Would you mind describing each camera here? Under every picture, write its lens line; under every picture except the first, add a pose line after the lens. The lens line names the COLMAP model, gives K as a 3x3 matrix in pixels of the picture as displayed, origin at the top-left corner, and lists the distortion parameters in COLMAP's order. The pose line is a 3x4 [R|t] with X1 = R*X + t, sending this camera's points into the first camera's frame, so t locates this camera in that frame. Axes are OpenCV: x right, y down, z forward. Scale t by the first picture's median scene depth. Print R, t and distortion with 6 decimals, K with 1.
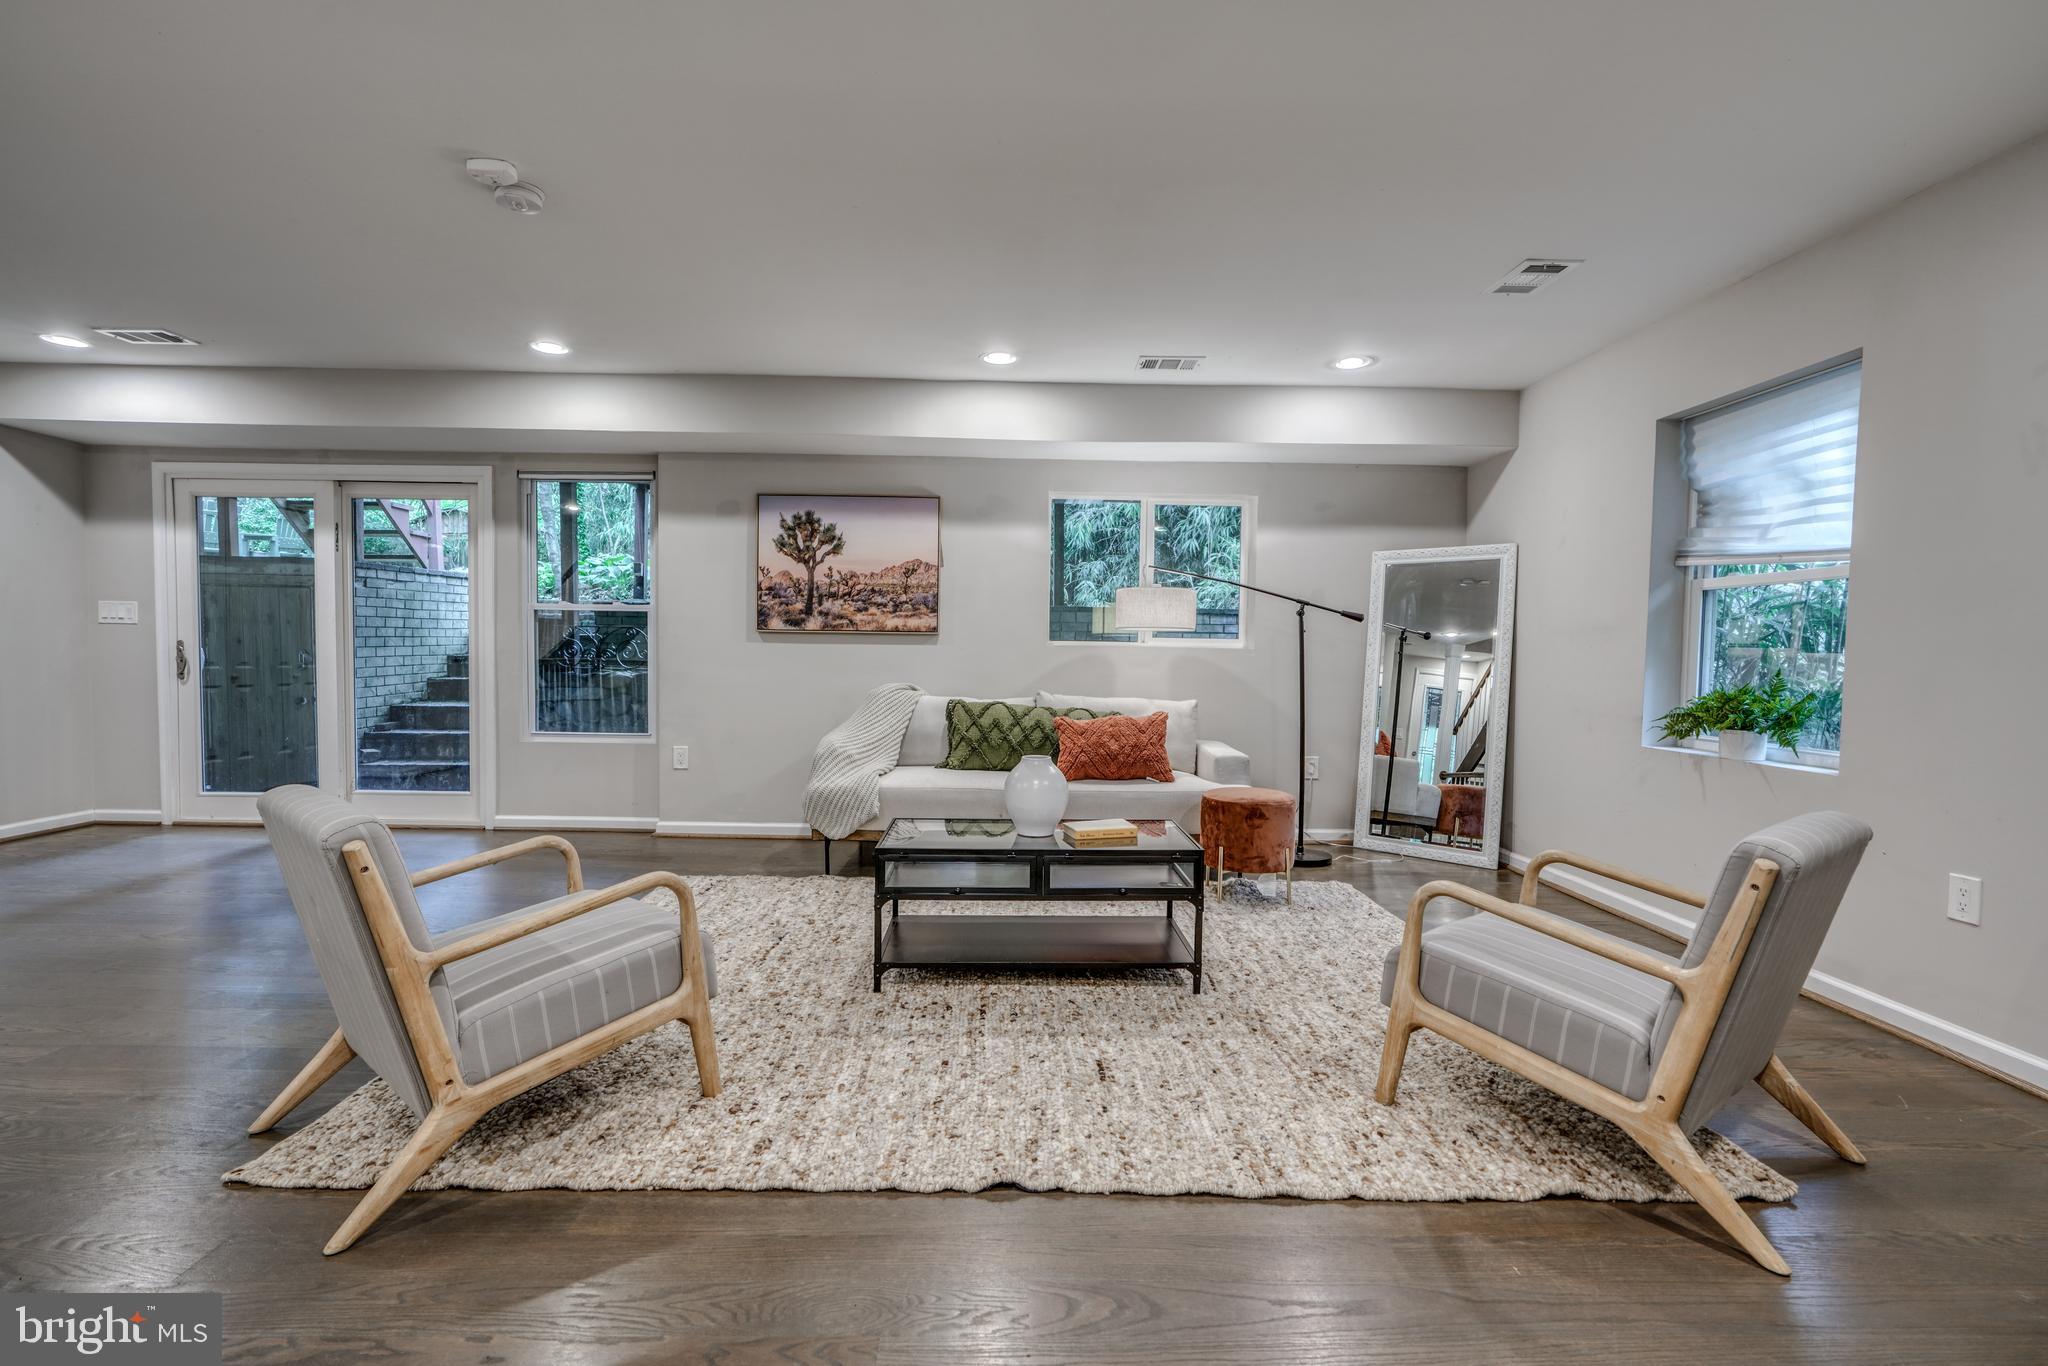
lens RADIAL K [[928.5, 0, 988.8], [0, 928.5, 701.2], [0, 0, 1]] dist [-0.005731, 0.000952]
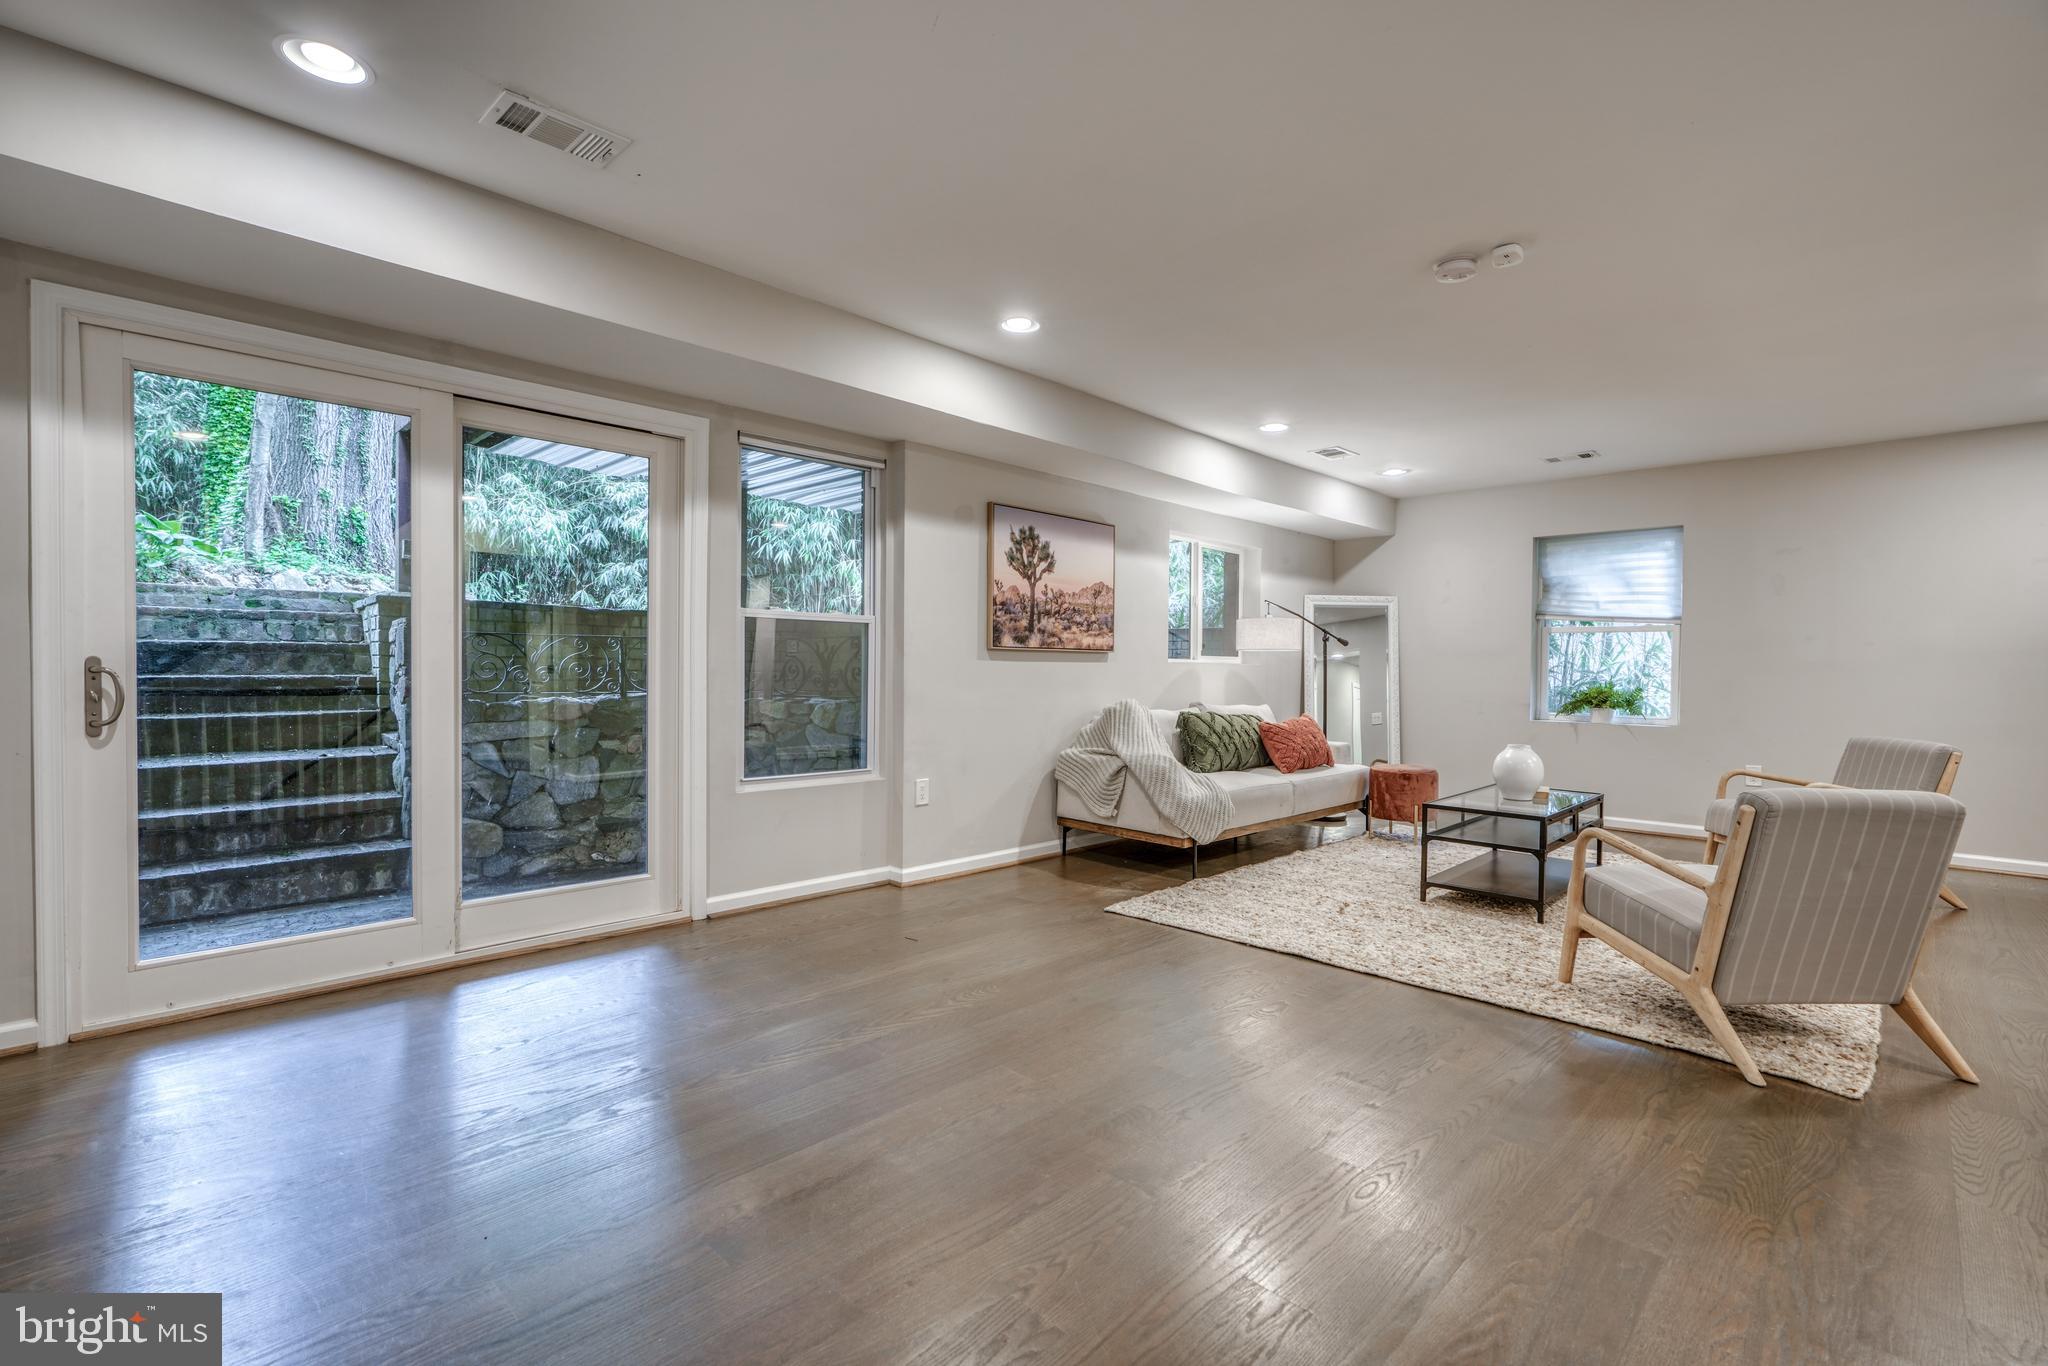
lens RADIAL K [[928.5, 0, 1017.8], [0, 928.5, 676.8], [0, 0, 1]] dist [-0.005731, 0.000952]
pose [[0.706905, -0.013886, 0.707172, -0.899261], [0.037213, 0.999153, -0.017579, -0.029326], [-0.706329, 0.038743, 0.706822, 0.321456]]
